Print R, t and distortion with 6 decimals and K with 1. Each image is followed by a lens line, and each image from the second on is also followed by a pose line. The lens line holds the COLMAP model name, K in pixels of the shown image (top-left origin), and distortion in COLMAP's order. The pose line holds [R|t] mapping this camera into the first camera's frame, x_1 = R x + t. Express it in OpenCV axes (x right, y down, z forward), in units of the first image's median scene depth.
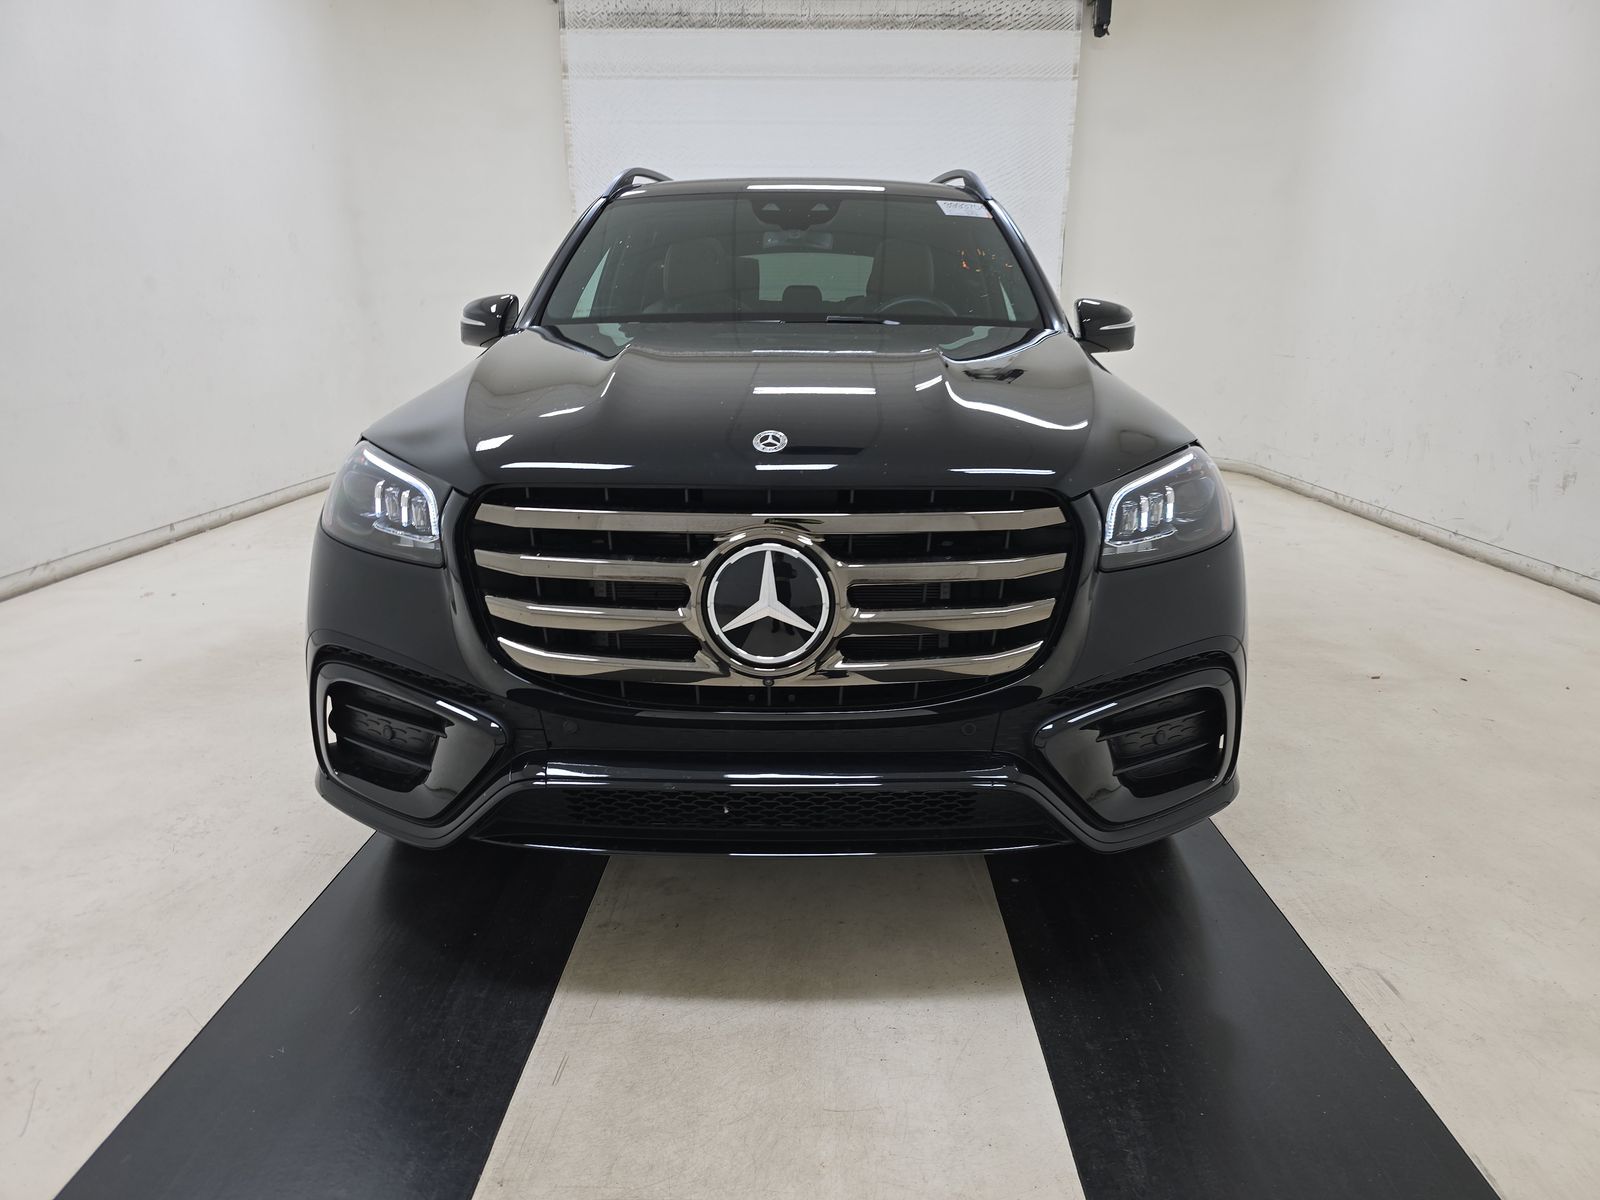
lens RADIAL K [[1074.4, 0, 807.0], [0, 1074.4, 604.1], [0, 0, 1]] dist [0.026926, -0.022961]
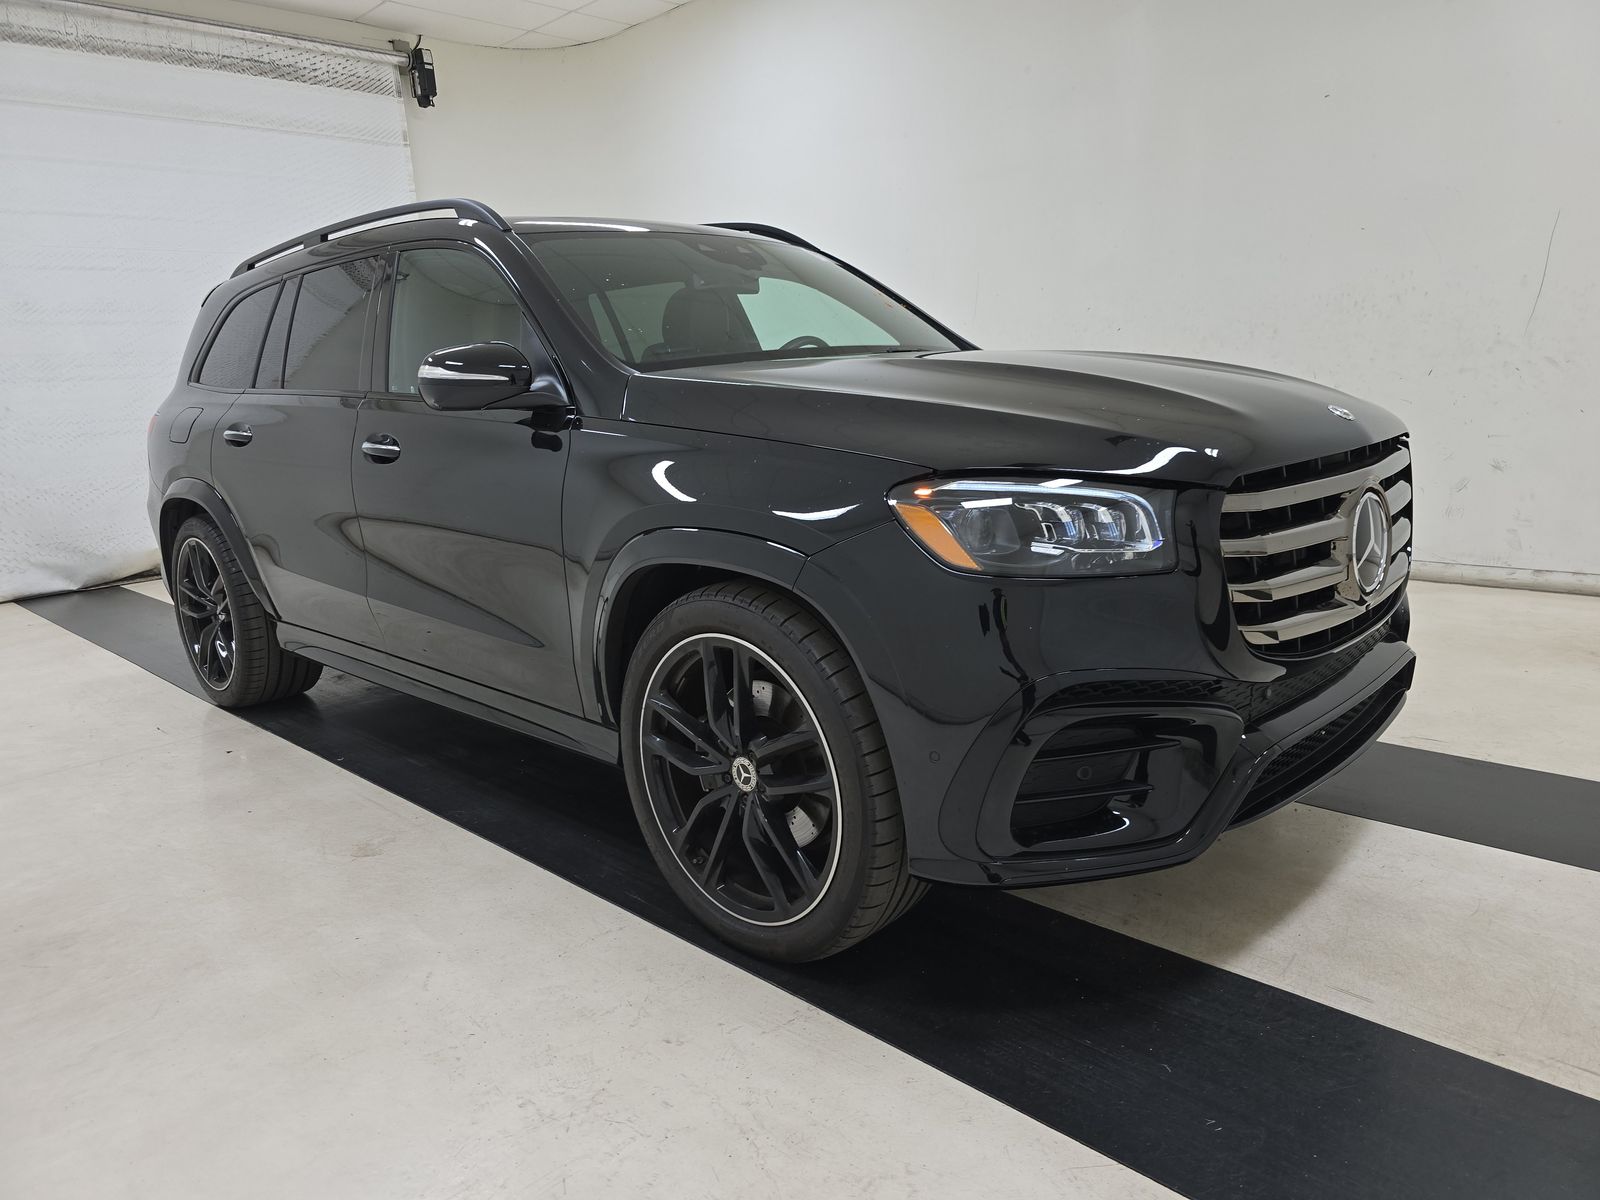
lens RADIAL K [[1074.4, 0, 807.8], [0, 1074.4, 602.3], [0, 0, 1]] dist [0.026926, -0.022961]
pose [[0.689400, -0.194408, 0.697806, -0.270210], [0.241407, 0.969905, 0.031716, -0.026359], [-0.682971, 0.146591, 0.715585, 0.109161]]
